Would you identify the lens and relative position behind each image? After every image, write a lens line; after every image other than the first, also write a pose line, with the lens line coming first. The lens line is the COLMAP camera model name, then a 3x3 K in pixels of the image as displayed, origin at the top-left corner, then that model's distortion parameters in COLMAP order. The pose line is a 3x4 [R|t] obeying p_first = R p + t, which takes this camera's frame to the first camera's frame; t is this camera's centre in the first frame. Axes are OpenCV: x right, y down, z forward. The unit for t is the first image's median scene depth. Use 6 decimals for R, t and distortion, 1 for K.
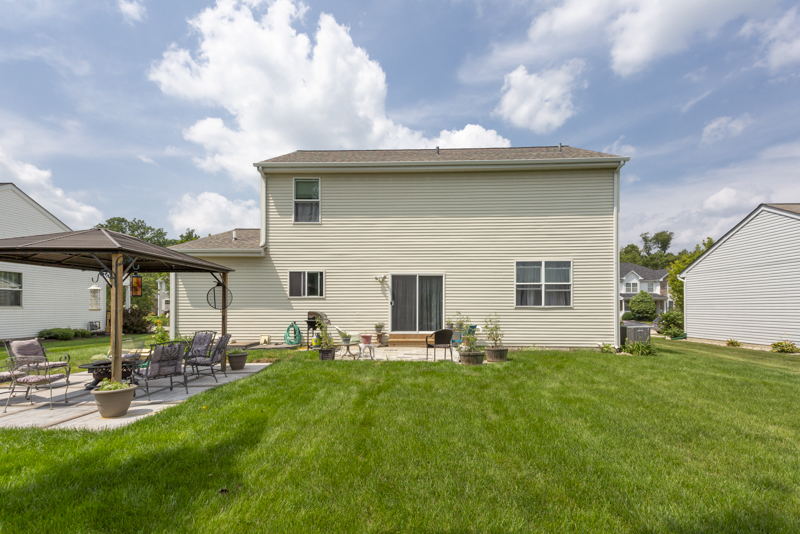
lens RADIAL K [[394.5, 0, 400.1], [0, 394.5, 306.5], [0, 0, 1]] dist [0.004739, 0.003187]
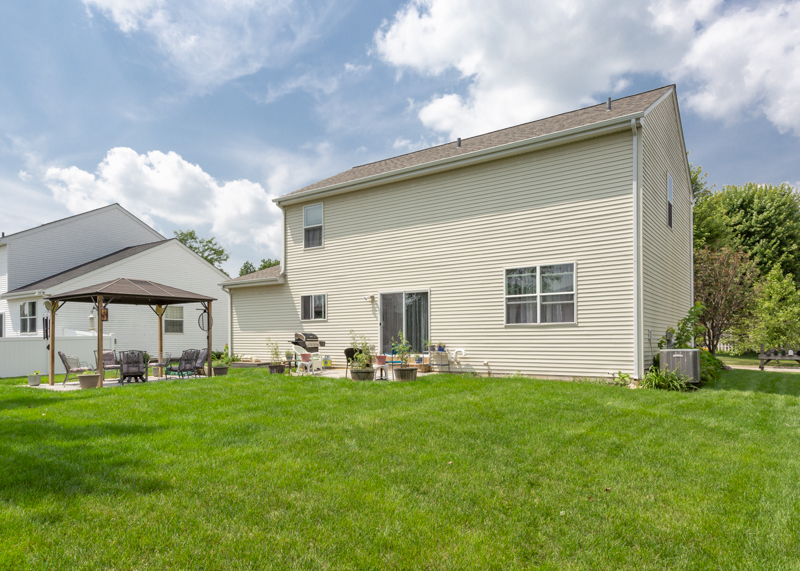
lens RADIAL K [[533.9, 0, 351.8], [0, 533.9, 343.6], [0, 0, 1]] dist [-0.011593, -0.002624]
pose [[0.804785, 0.001006, -0.593565, 0.683432], [0.007582, 0.999900, 0.011976, 0.023042], [0.593518, -0.014138, 0.804697, -0.072048]]
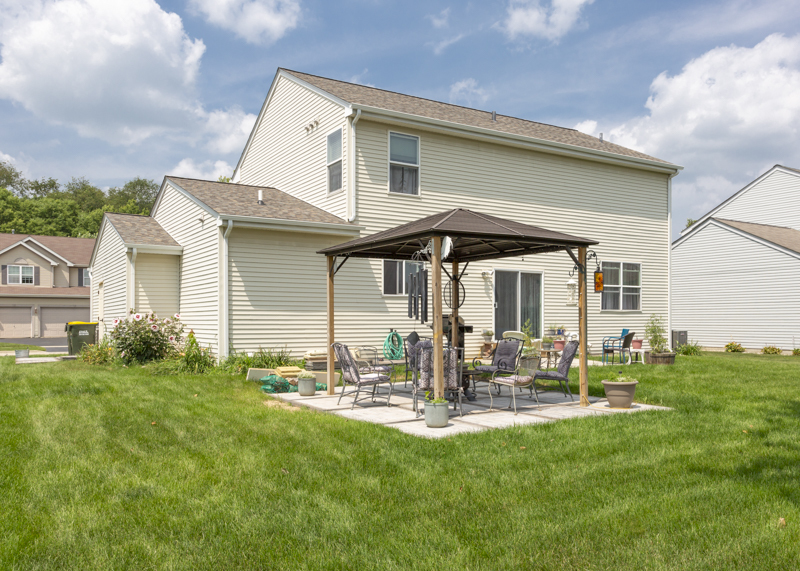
lens RADIAL K [[664.9, 0, 404.8], [0, 664.9, 333.9], [0, 0, 1]] dist [-0.060721, -0.002611]
pose [[0.837518, -0.012177, 0.546274, -0.923144], [-0.000829, 0.999722, 0.023556, 0.018710], [-0.546409, -0.020182, 0.837275, -0.041323]]
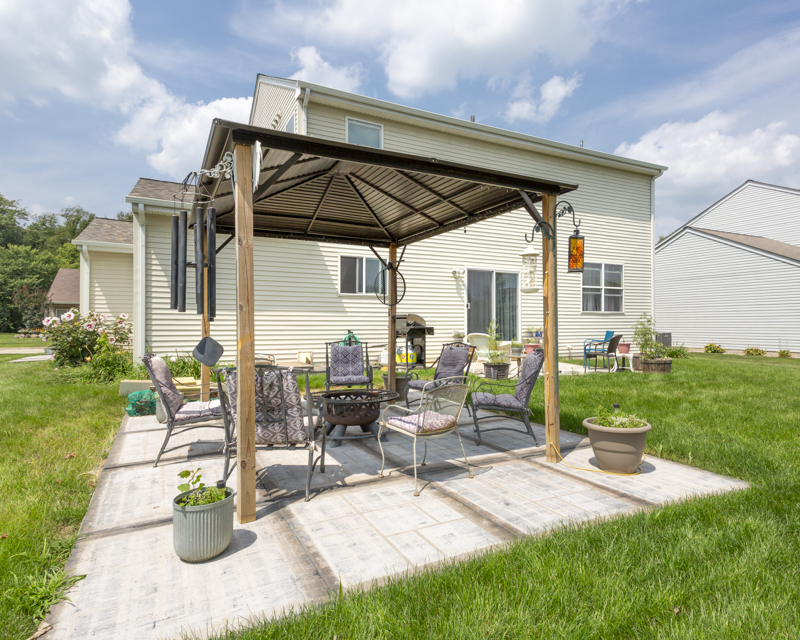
lens RADIAL K [[474.1, 0, 401.9], [0, 474.1, 322.4], [0, 0, 1]] dist [-0.006336, -0.001527]
pose [[0.875989, 0.001748, 0.482328, -0.583401], [-0.002102, 0.999998, 0.000193, 0.024660], [-0.482327, -0.001183, 0.875990, 0.247331]]
